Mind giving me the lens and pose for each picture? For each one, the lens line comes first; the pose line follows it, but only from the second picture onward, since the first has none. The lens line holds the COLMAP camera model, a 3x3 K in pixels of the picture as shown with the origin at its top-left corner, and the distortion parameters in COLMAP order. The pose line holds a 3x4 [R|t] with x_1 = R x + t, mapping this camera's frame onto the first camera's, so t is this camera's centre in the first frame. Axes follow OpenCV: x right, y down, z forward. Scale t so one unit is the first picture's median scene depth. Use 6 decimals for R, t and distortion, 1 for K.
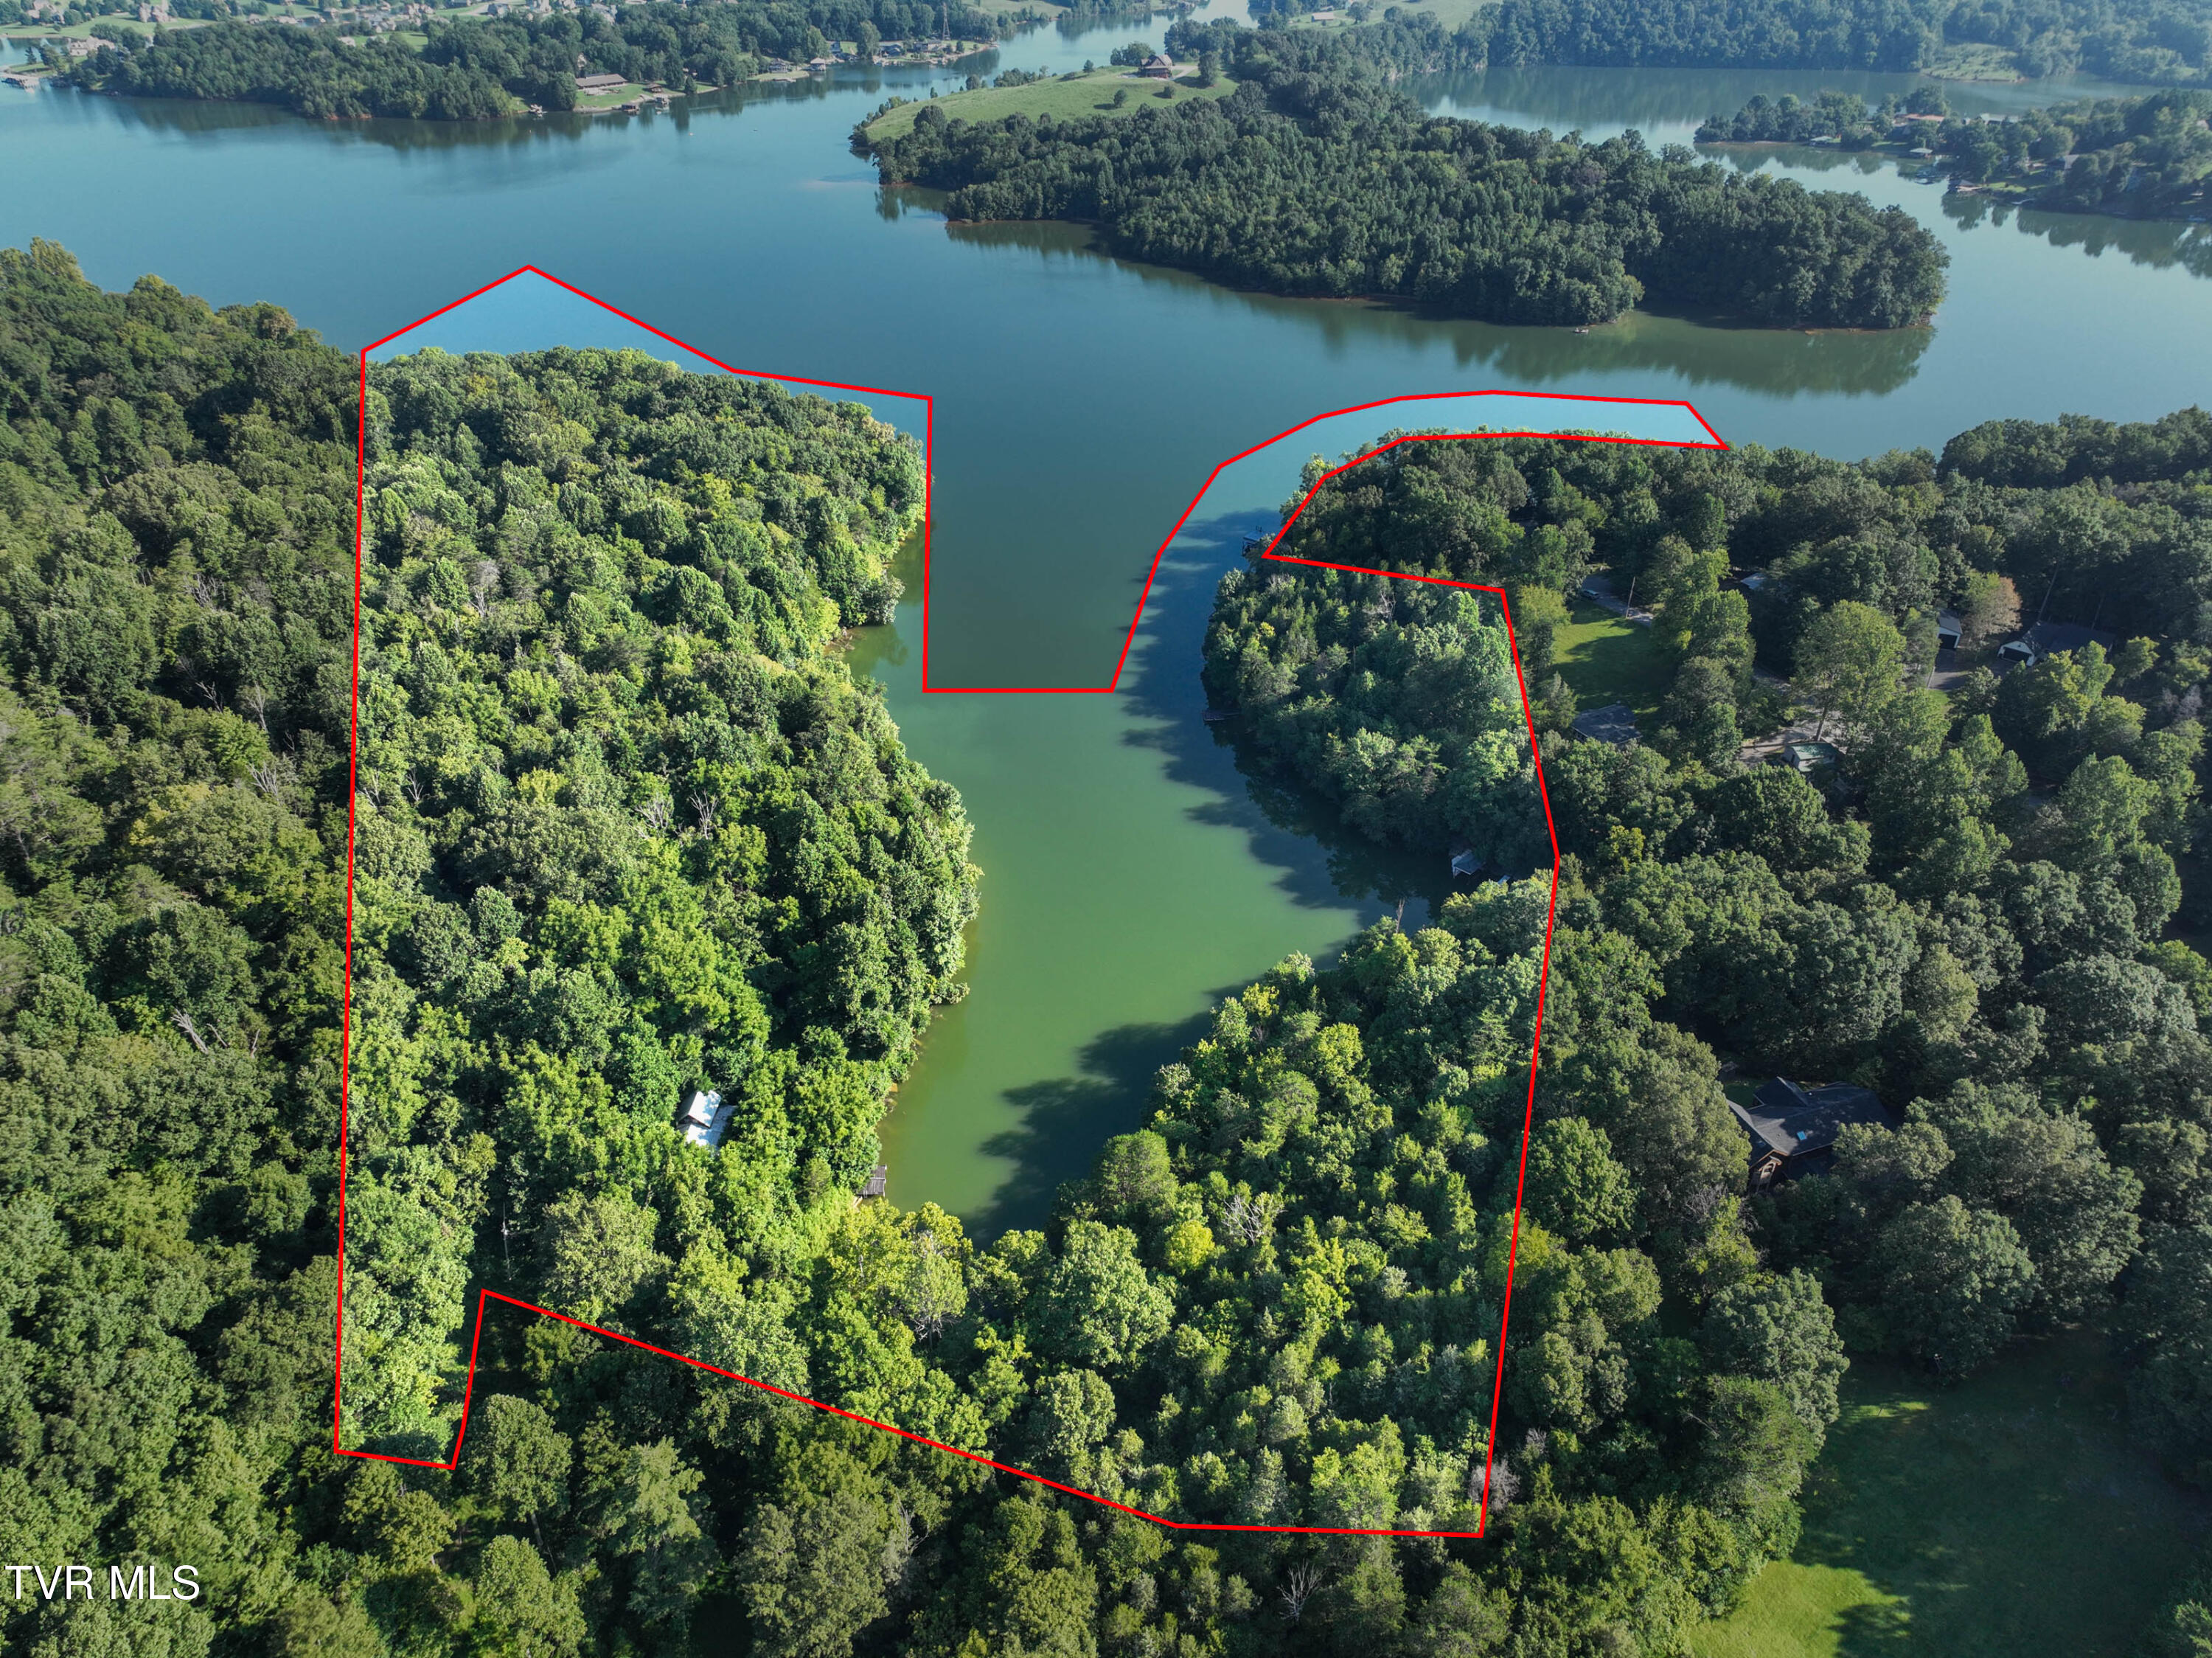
lens RADIAL K [[1555.6, 0, 1104.8], [0, 1555.6, 819.4], [0, 0, 1]] dist [-0.001384, 0.016037]
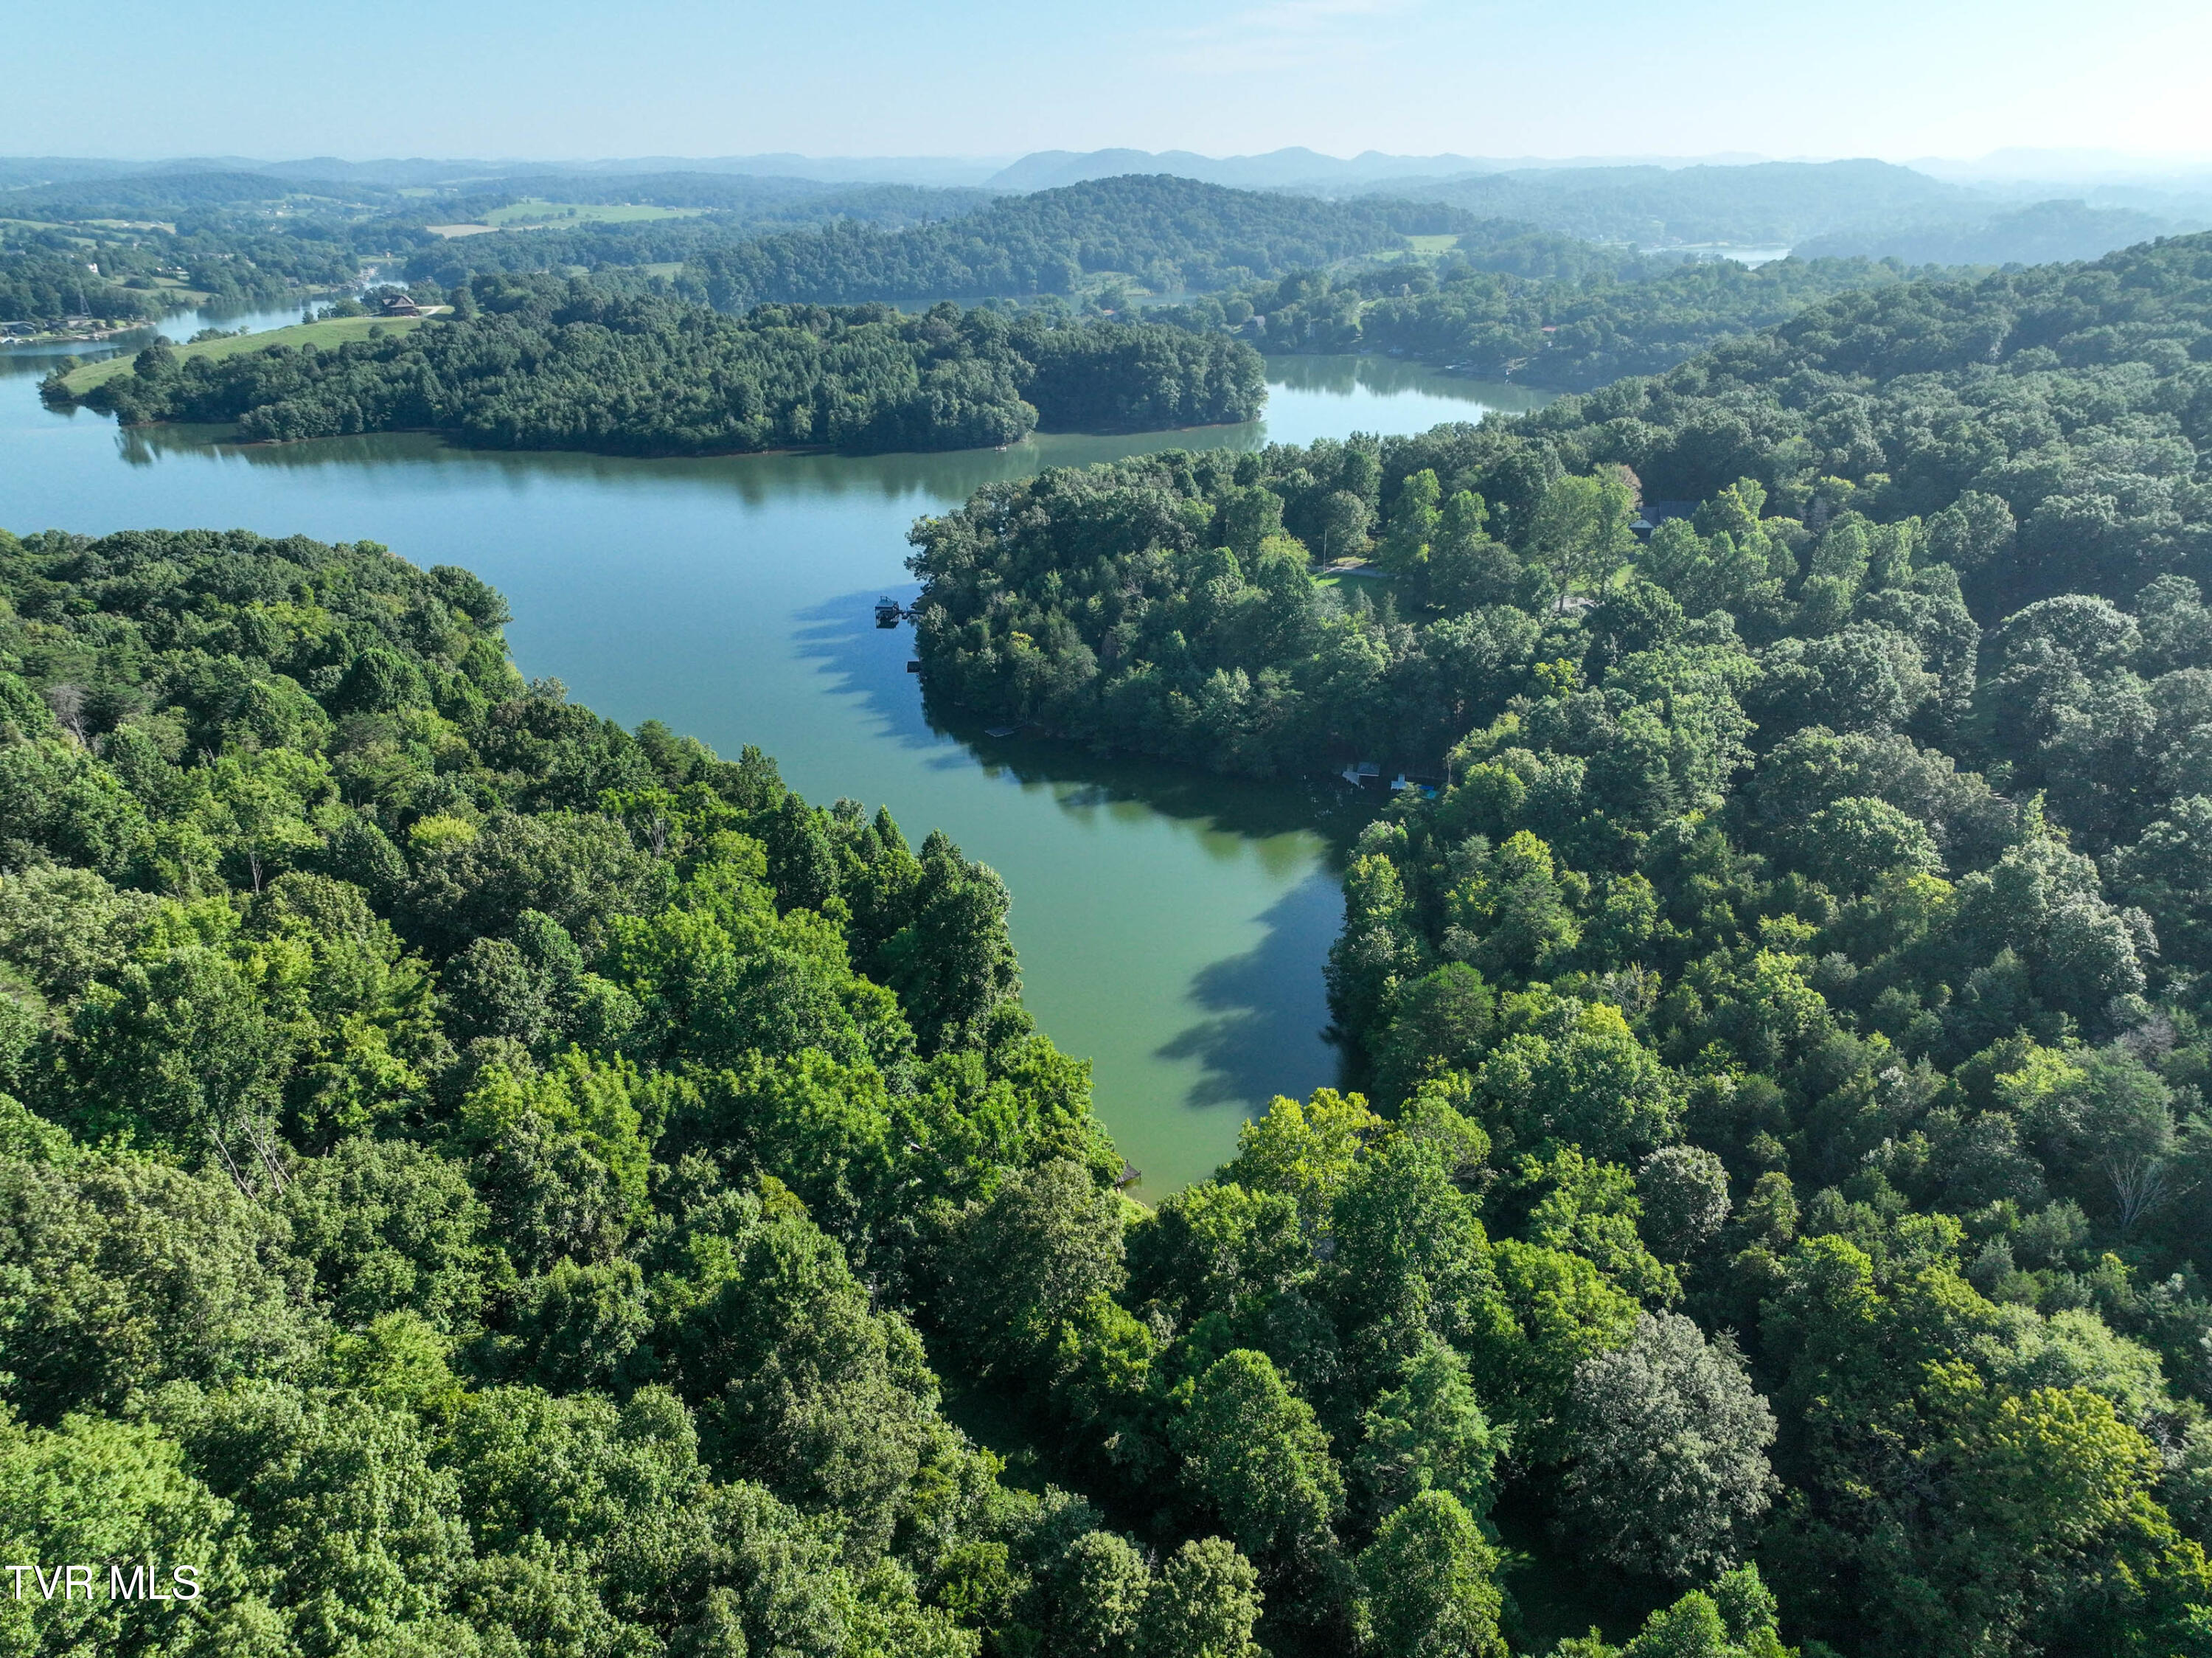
lens RADIAL K [[1555.6, 0, 1110.1], [0, 1555.6, 822.0], [0, 0, 1]] dist [-0.001384, 0.016037]
pose [[0.856777, -0.209072, 0.471405, -0.393220], [0.288576, 0.951979, -0.102276, 0.119157], [-0.427384, 0.223664, 0.875966, 0.227658]]
